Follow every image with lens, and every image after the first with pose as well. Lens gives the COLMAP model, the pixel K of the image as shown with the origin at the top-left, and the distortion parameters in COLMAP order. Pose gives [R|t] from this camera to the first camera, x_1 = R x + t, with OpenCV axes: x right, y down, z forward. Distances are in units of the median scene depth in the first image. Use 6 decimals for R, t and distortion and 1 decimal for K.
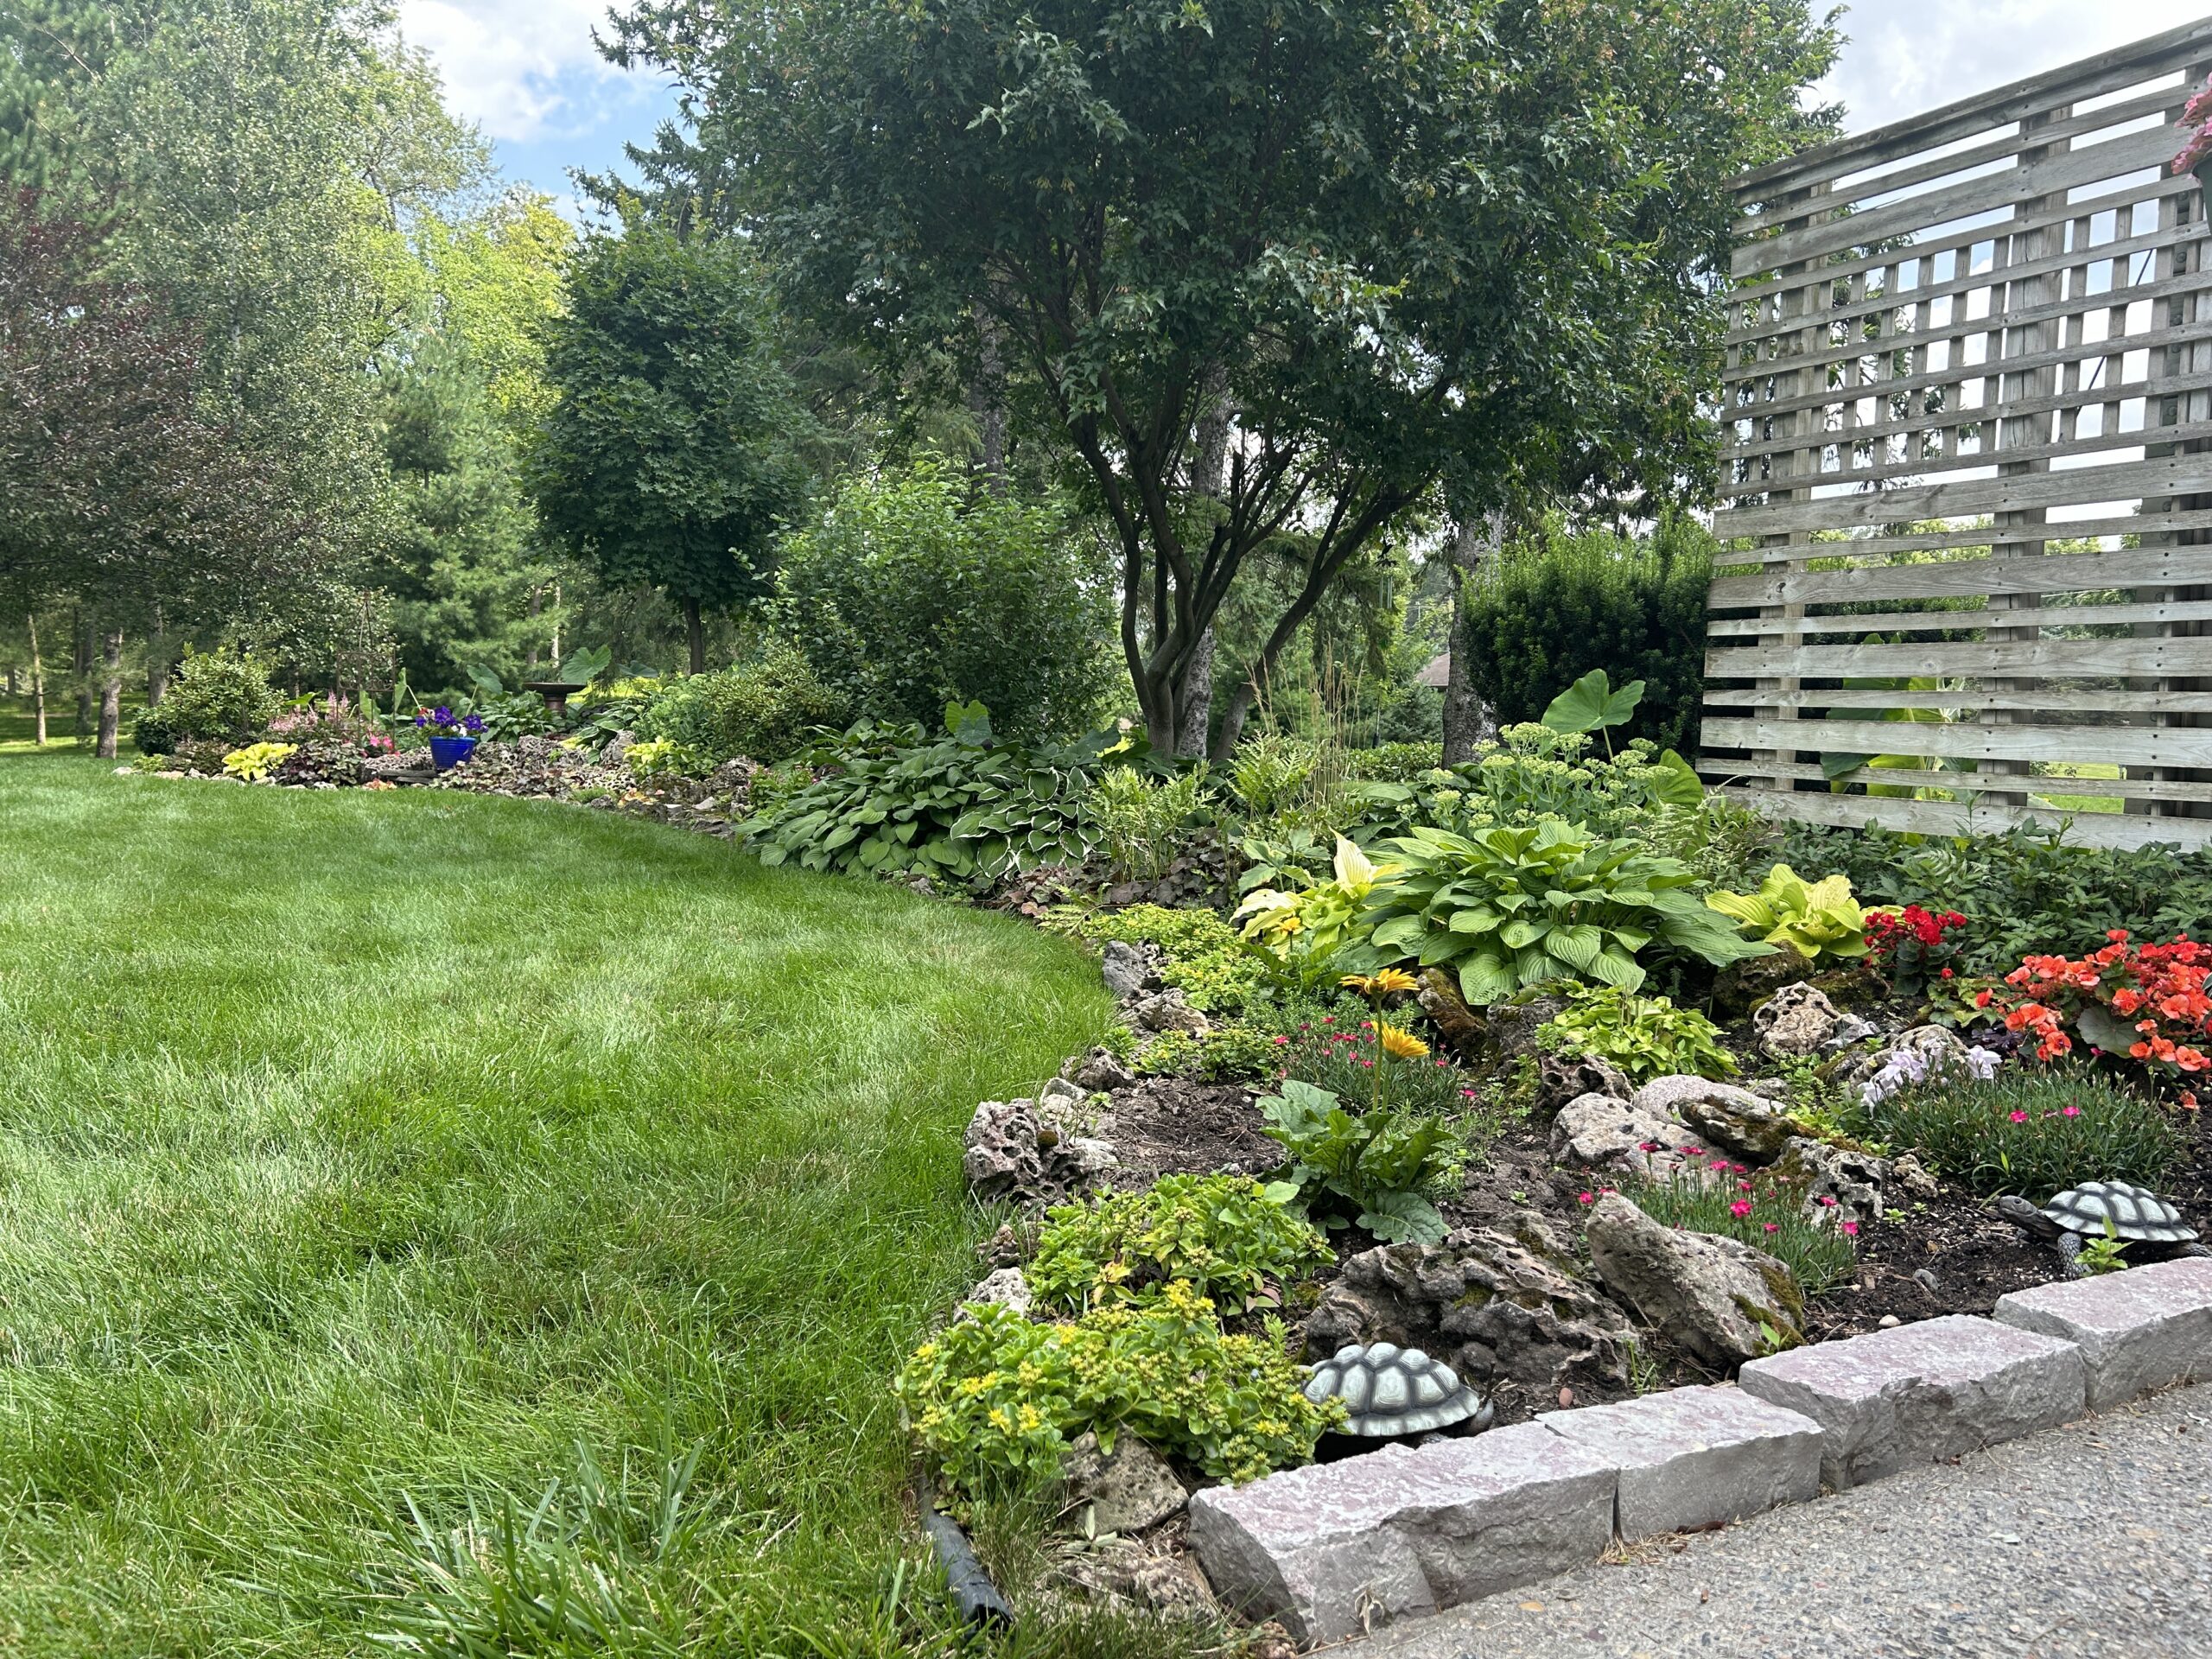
lens RADIAL K [[1730.7, 0, 1111.3], [0, 1730.7, 750.7], [0, 0, 1]] dist [0.134816, -0.301149]
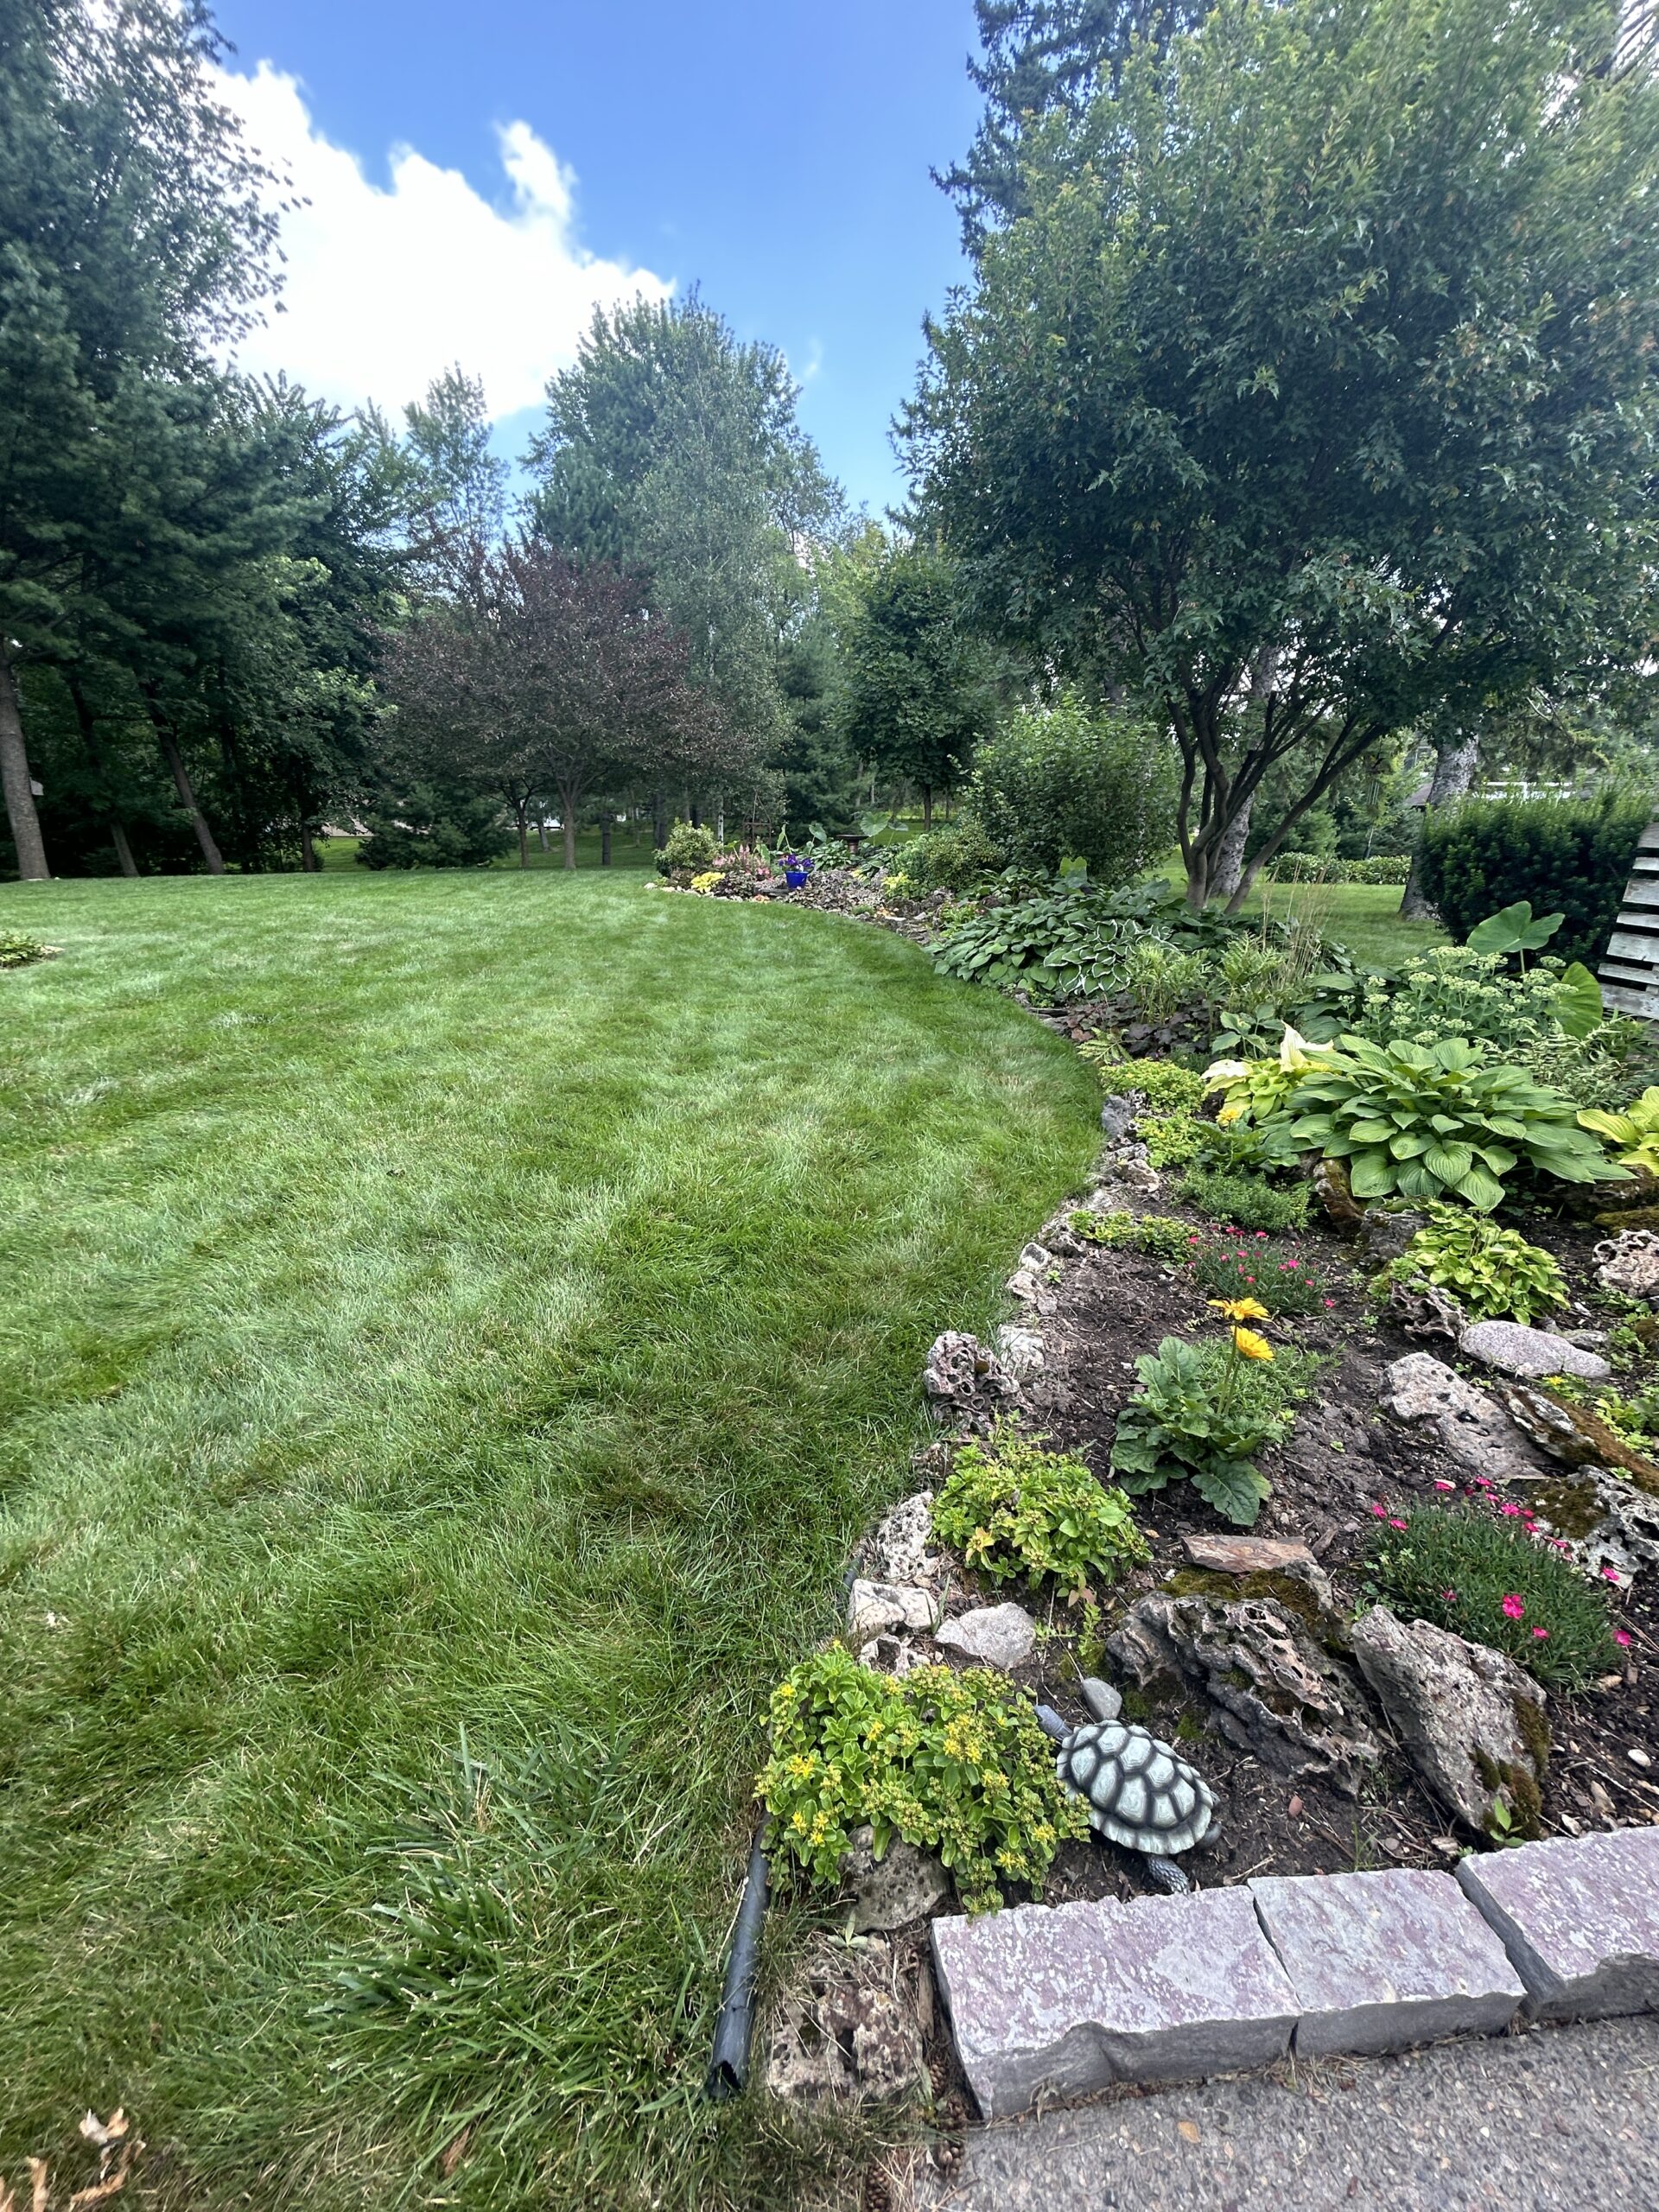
lens RADIAL K [[921.5, 0, 793.4], [0, 921.5, 1095.7], [0, 0, 1]] dist [-0.001596, 0.003571]
pose [[0.924130, 0.101372, -0.368386, 0.036373], [-0.000492, 0.964477, 0.264168, -0.094265], [0.382079, -0.243944, 0.891351, 0.121427]]
